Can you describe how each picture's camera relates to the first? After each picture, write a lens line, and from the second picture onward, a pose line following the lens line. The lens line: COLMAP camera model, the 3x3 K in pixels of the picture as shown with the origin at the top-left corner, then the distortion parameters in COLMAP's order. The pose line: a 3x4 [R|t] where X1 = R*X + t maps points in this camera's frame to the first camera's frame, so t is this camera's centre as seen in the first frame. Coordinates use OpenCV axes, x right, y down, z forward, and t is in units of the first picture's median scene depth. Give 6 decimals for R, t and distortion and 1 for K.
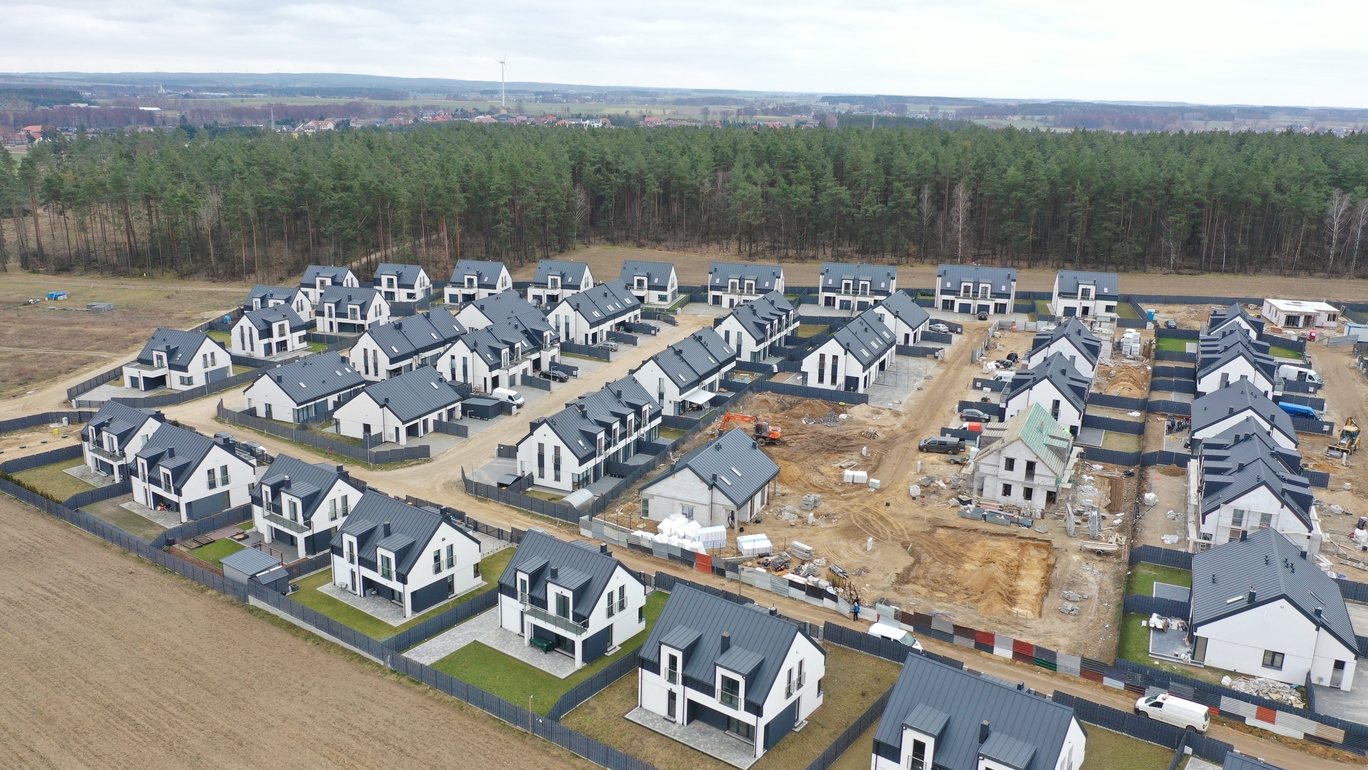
lens RADIAL K [[1076.4, 0, 683.0], [0, 1076.4, 388.3], [0, 0, 1]] dist [-0.000821, 0.002033]
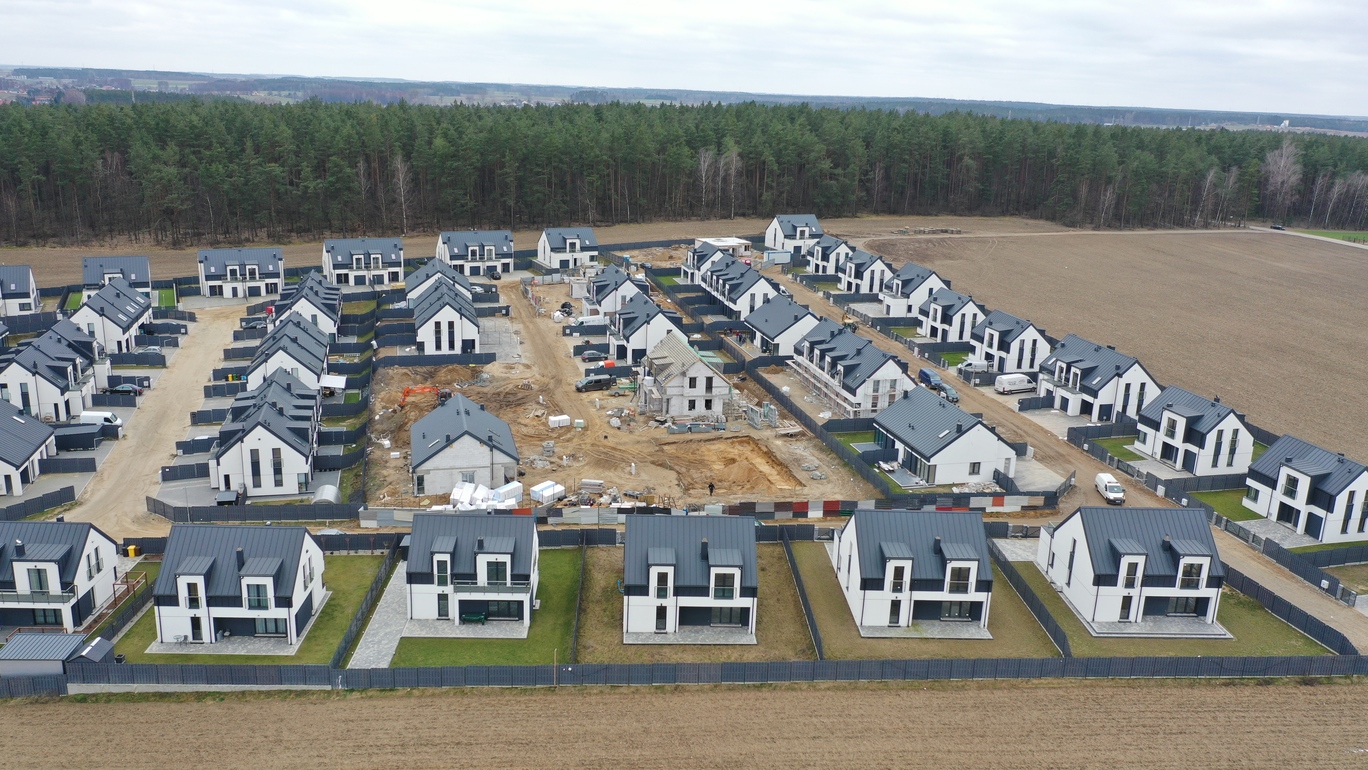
lens RADIAL K [[1076.4, 0, 685.3], [0, 1076.4, 387.1], [0, 0, 1]] dist [-0.000821, 0.002033]
pose [[0.781545, -0.165119, 0.601600, -0.319100], [0.153139, 0.985609, 0.071572, -0.007984], [-0.604760, 0.036192, 0.795585, 0.050264]]
